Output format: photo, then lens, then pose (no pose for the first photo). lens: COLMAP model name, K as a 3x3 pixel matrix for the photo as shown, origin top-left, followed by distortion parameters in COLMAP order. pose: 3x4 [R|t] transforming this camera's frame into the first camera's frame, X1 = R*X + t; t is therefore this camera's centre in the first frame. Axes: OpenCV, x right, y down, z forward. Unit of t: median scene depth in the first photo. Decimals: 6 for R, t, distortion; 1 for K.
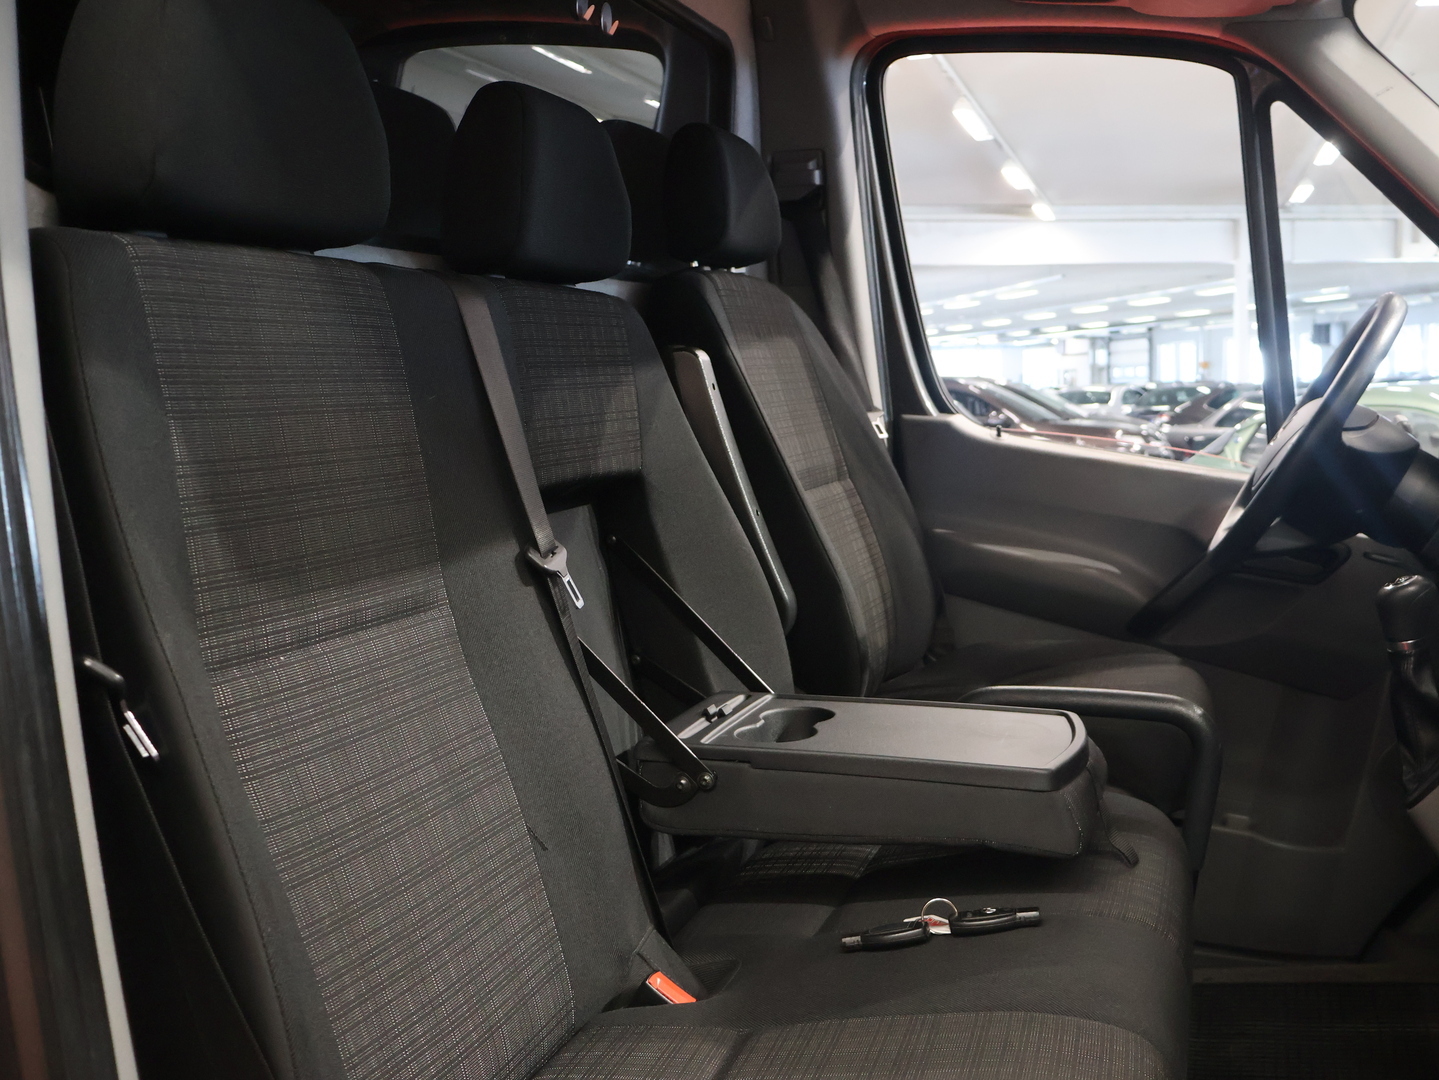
lens RADIAL K [[1356.1, 0, 719.9], [0, 1356.1, 567.4], [0, 0, 1]] dist [0.005618, -0.010022]
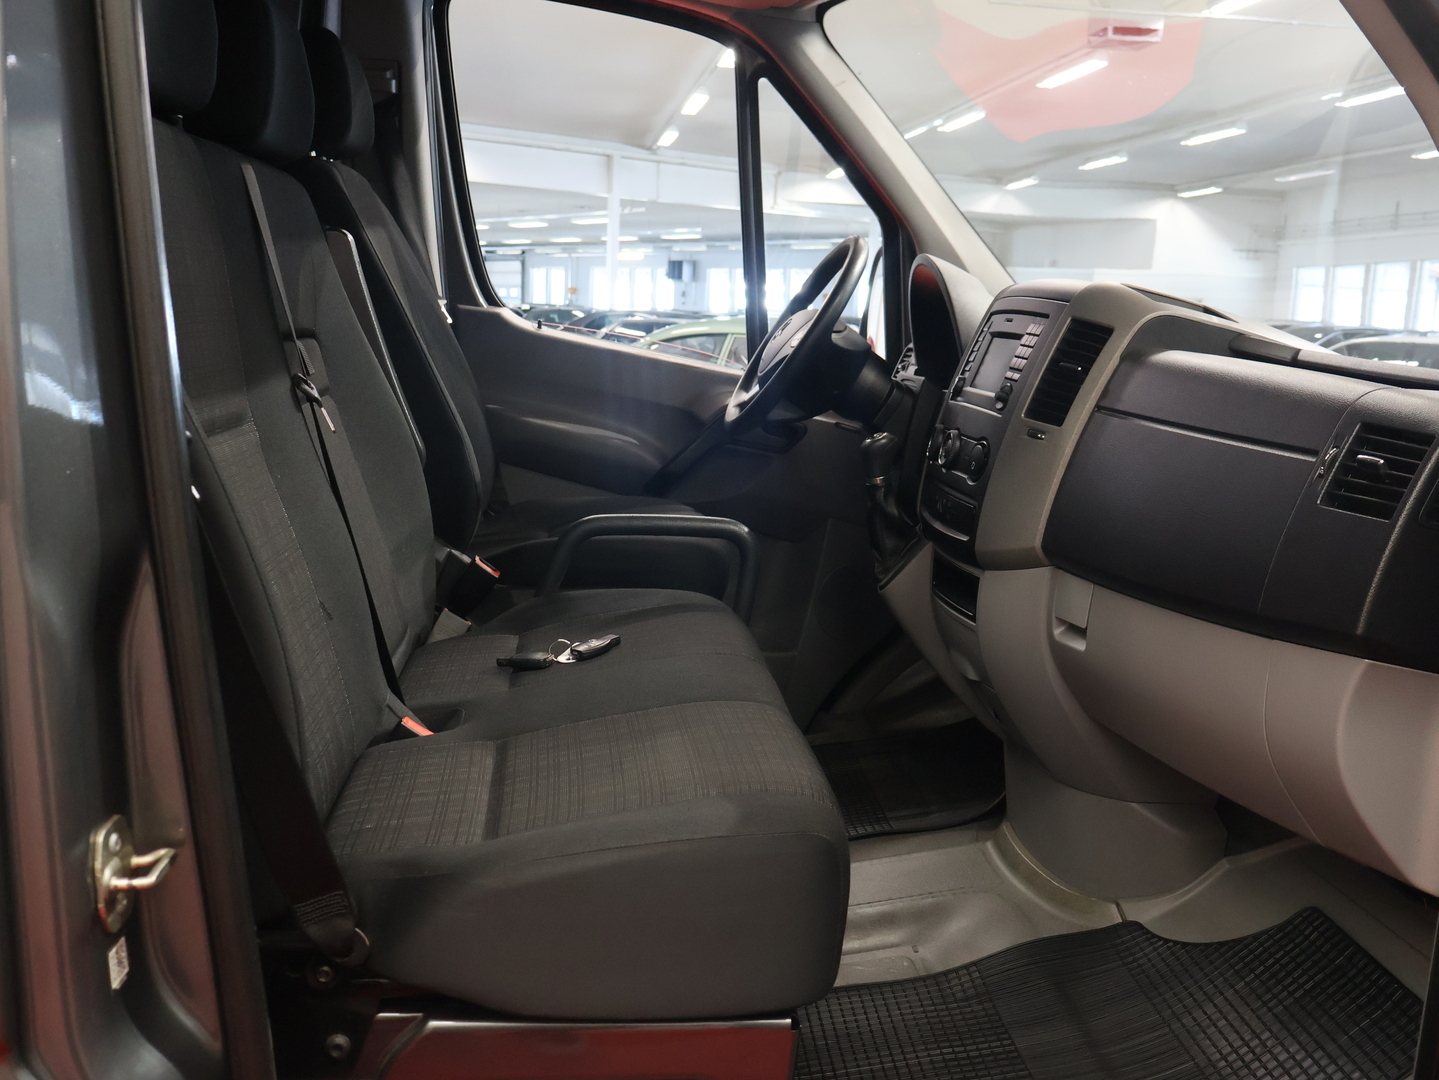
lens RADIAL K [[1356.1, 0, 719.9], [0, 1356.1, 567.4], [0, 0, 1]] dist [0.005618, -0.010022]
pose [[0.896623, -0.017445, 0.442451, -0.191761], [-0.009725, 0.998207, 0.059065, 0.042963], [-0.442688, -0.057262, 0.894846, -0.153906]]
